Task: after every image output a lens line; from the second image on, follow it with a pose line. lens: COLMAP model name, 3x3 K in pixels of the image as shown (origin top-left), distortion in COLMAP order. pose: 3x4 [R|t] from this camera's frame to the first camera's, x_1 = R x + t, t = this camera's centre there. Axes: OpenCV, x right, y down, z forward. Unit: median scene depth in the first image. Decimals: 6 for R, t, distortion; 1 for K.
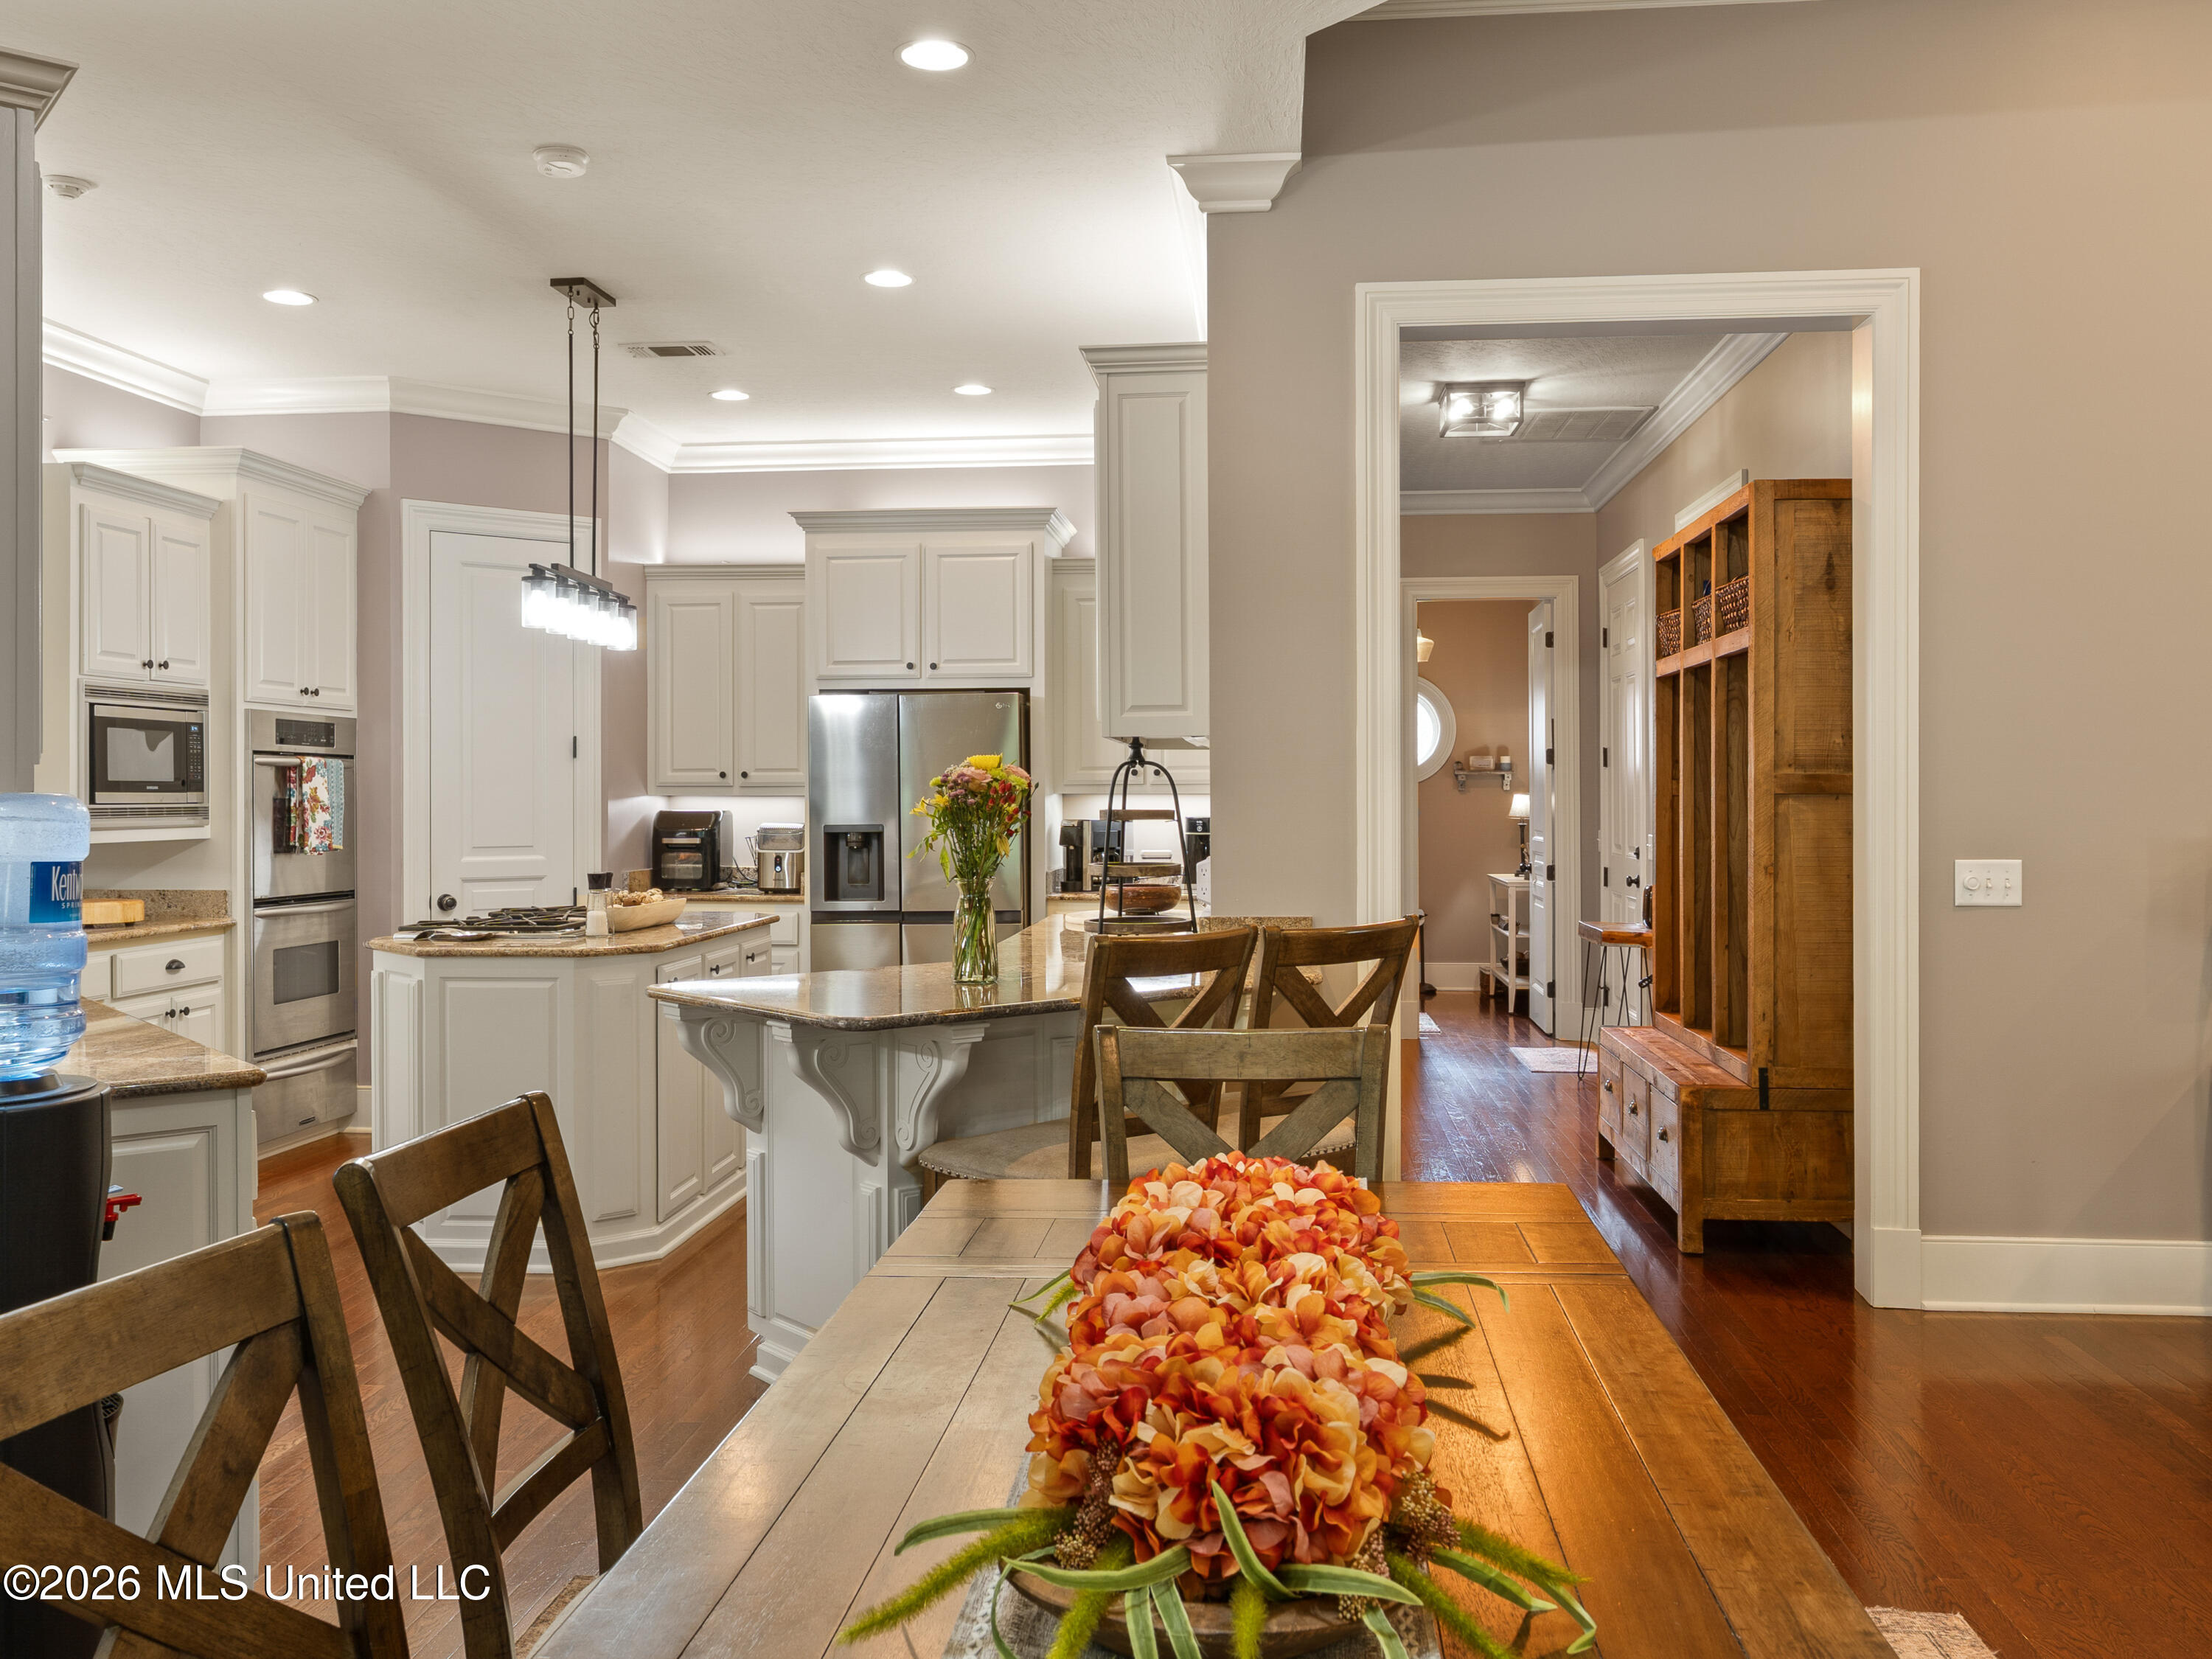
lens RADIAL K [[1842.8, 0, 1114.6], [0, 1842.8, 792.5], [0, 0, 1]] dist [0.004197, -0.003077]
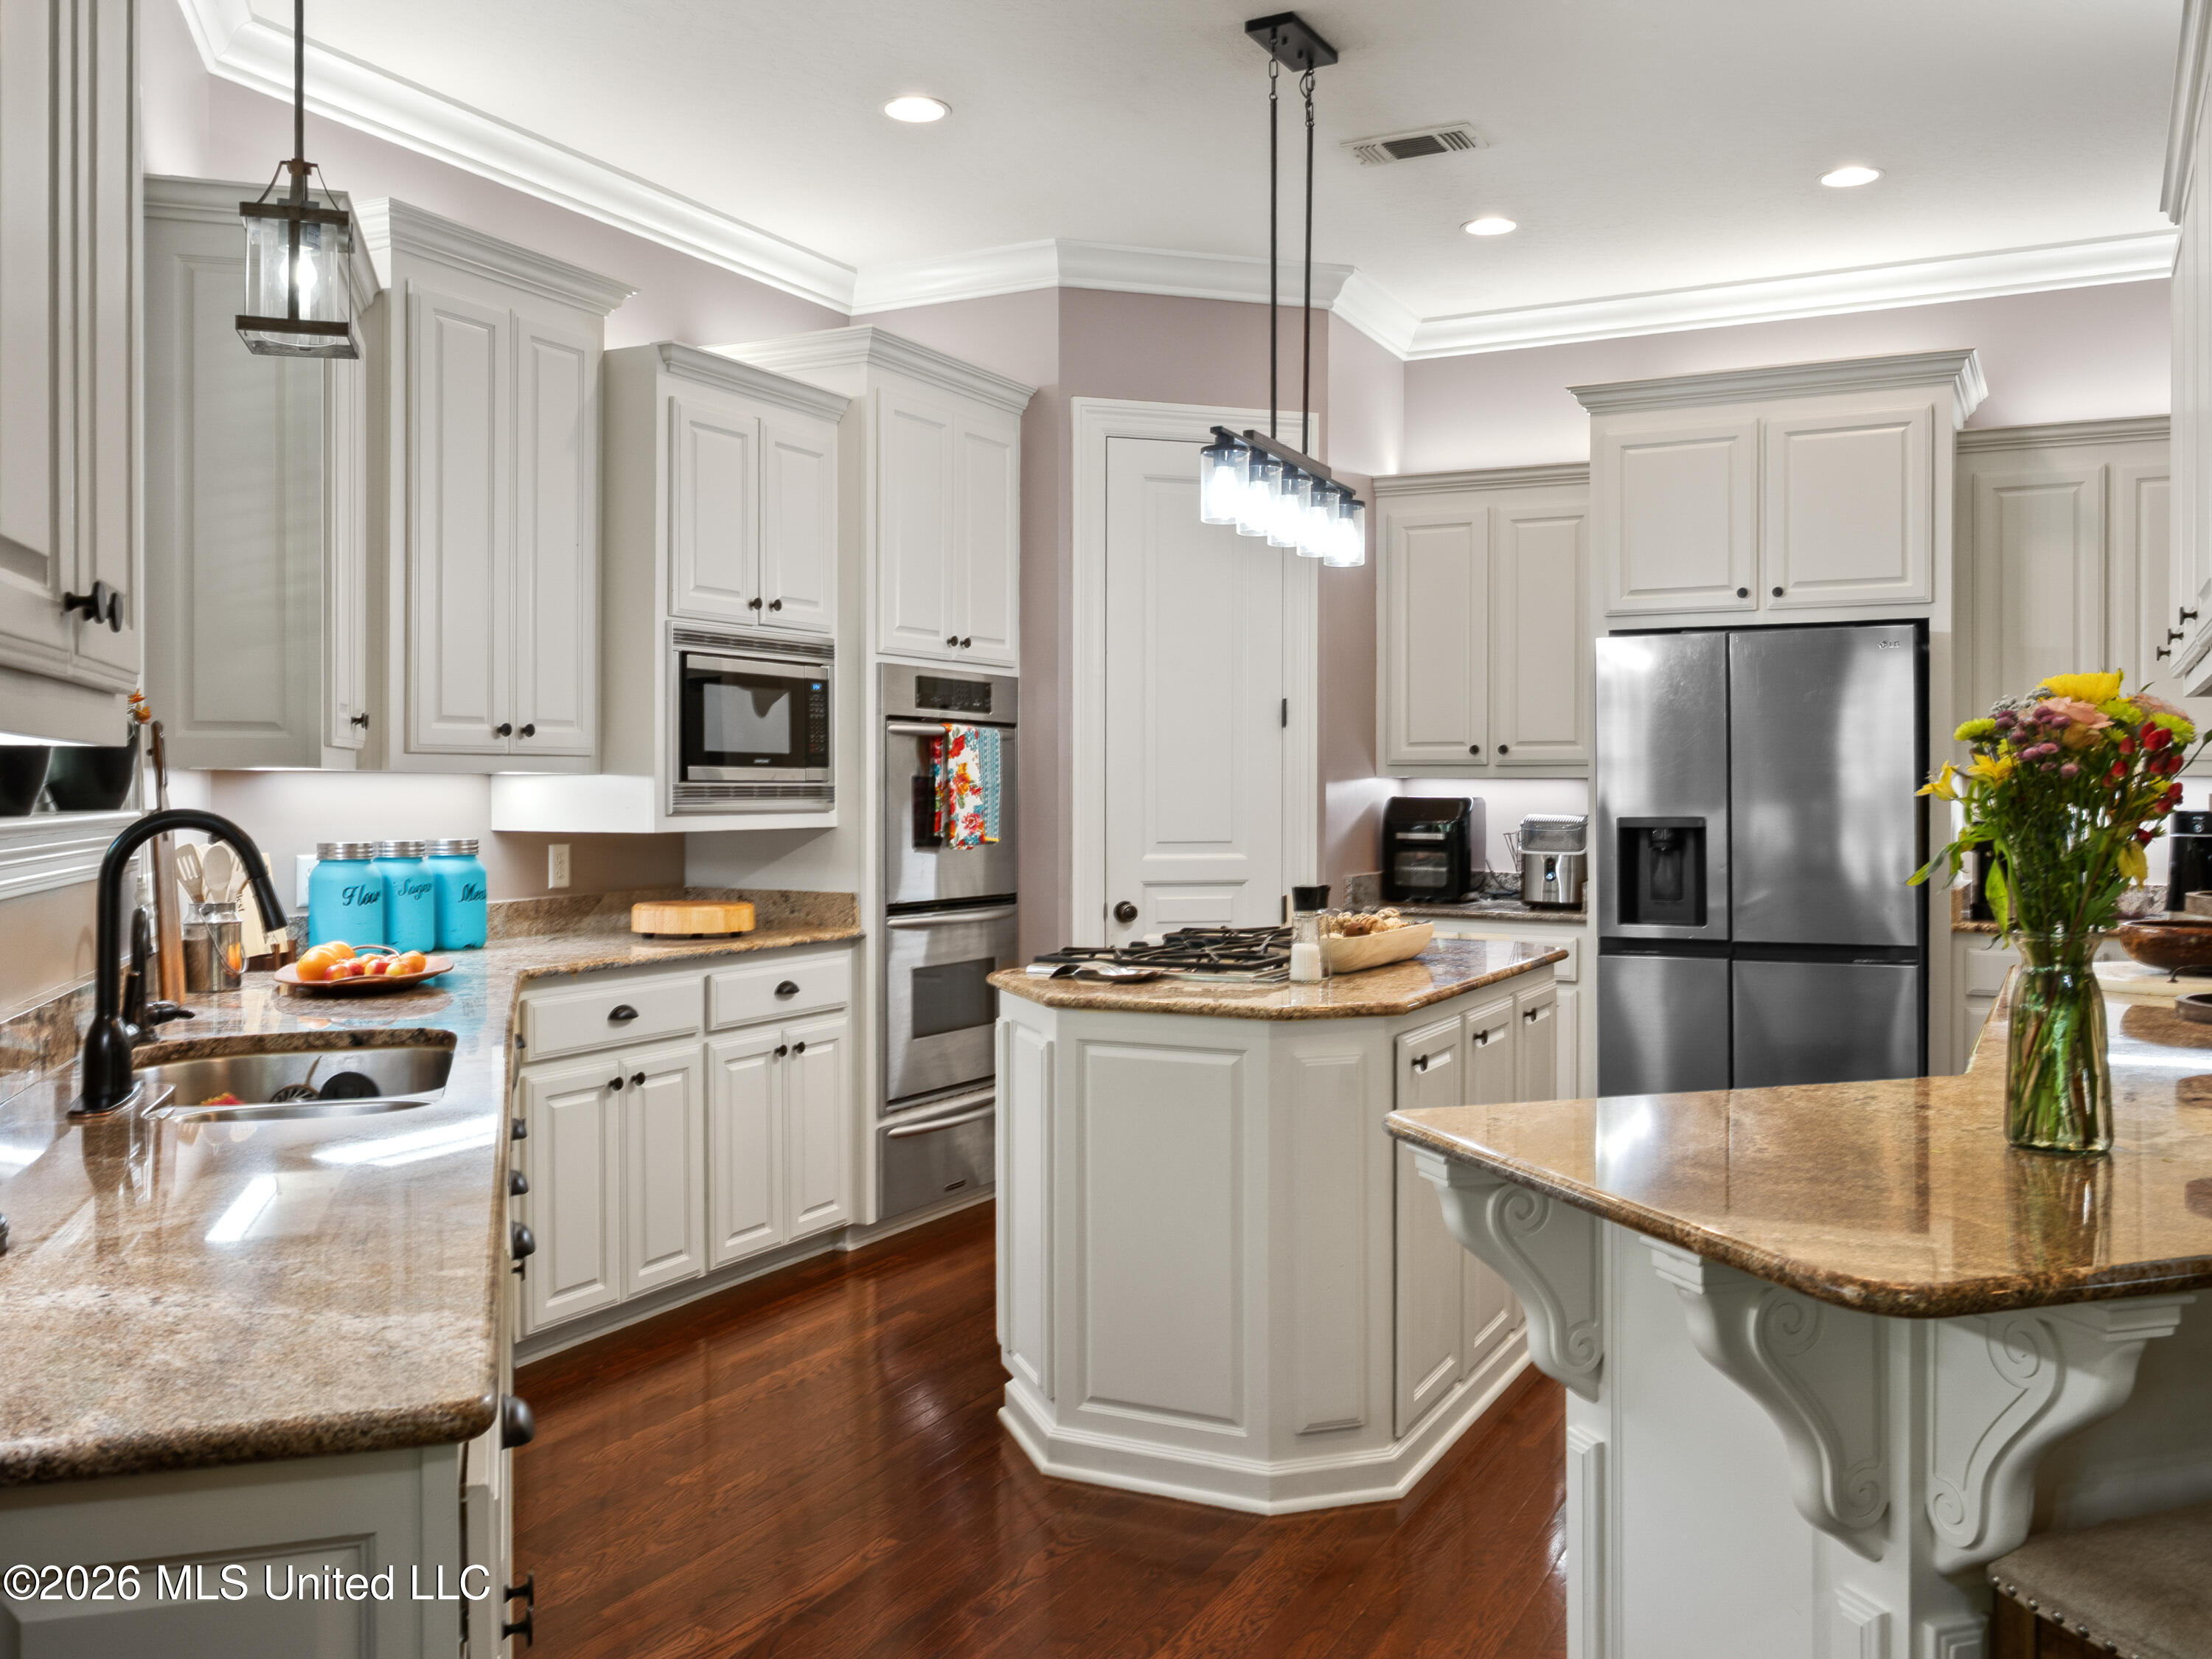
lens RADIAL K [[1879.9, 0, 1116.2], [0, 1879.9, 798.3], [0, 0, 1]] dist [0.001911, -0.000111]
pose [[0.927772, 0.005650, -0.373104, -0.079339], [-0.002783, 0.999962, 0.008221, 0.005725], [0.373137, -0.006589, 0.927753, 0.299393]]
